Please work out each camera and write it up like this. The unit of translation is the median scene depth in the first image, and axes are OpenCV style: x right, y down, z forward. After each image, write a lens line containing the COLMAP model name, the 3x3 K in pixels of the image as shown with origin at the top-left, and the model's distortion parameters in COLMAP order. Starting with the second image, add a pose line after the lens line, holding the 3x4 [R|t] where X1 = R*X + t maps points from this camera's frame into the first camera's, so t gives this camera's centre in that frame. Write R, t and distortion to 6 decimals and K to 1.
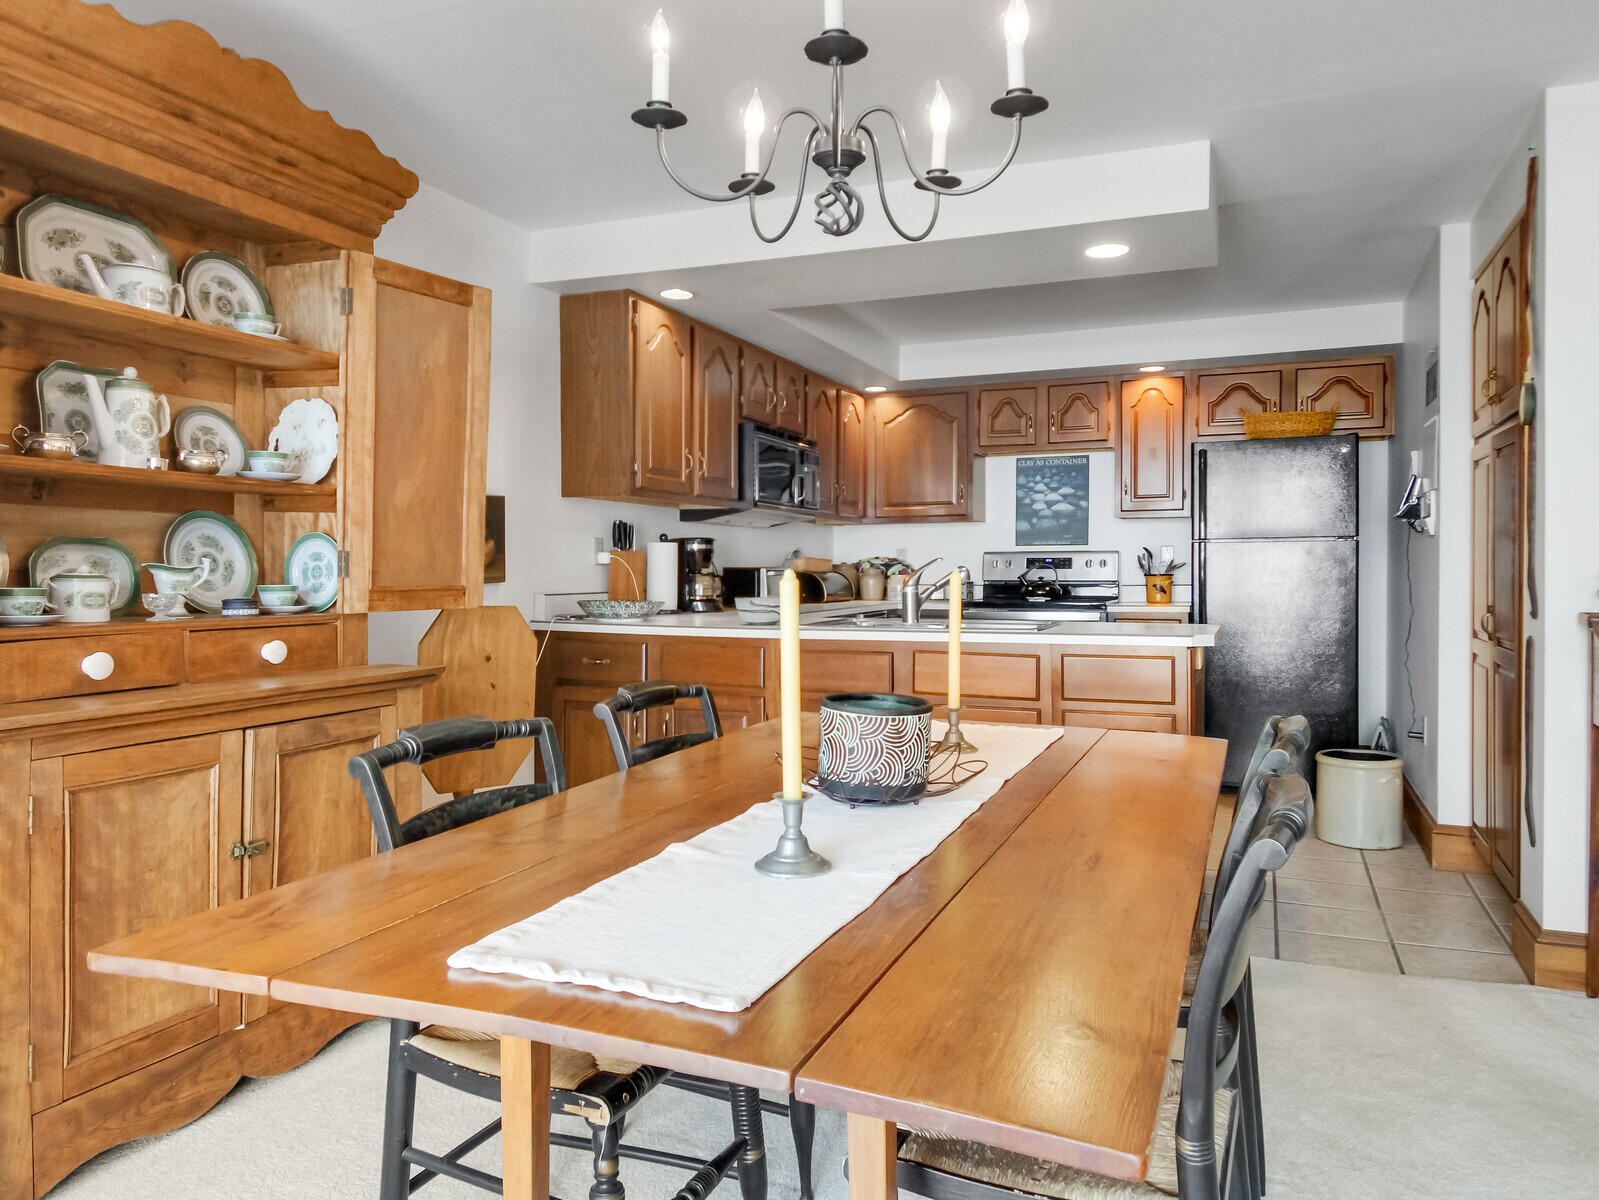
lens RADIAL K [[1131.8, 0, 795.2], [0, 1131.8, 574.5], [0, 0, 1]] dist [0.231763, -0.000408]
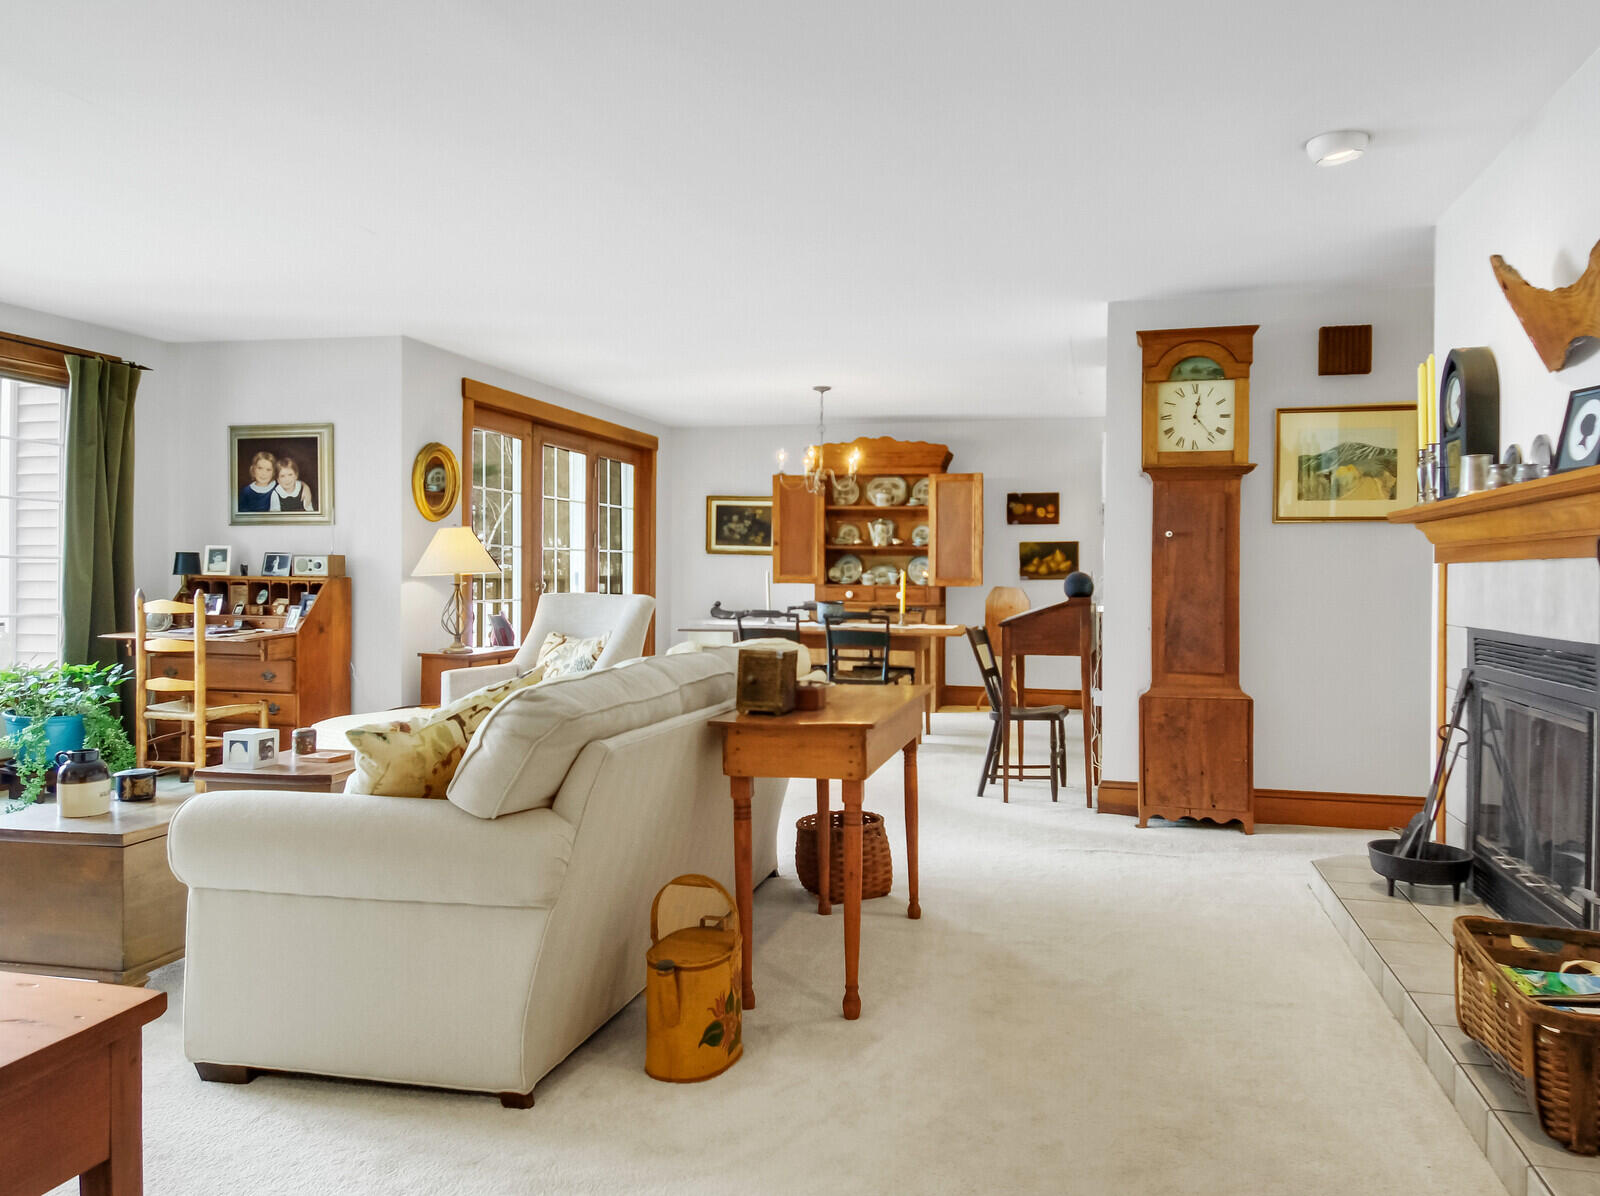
lens RADIAL K [[1219.8, 0, 800.0], [0, 1219.8, 598.0], [0, 0, 1]] dist [-0.000175, -0.000056]
pose [[0.152360, 0.021665, -0.988088, 2.952742], [-0.012813, 0.999719, 0.019944, 0.003926], [0.988242, 0.009622, 0.152595, 0.147993]]
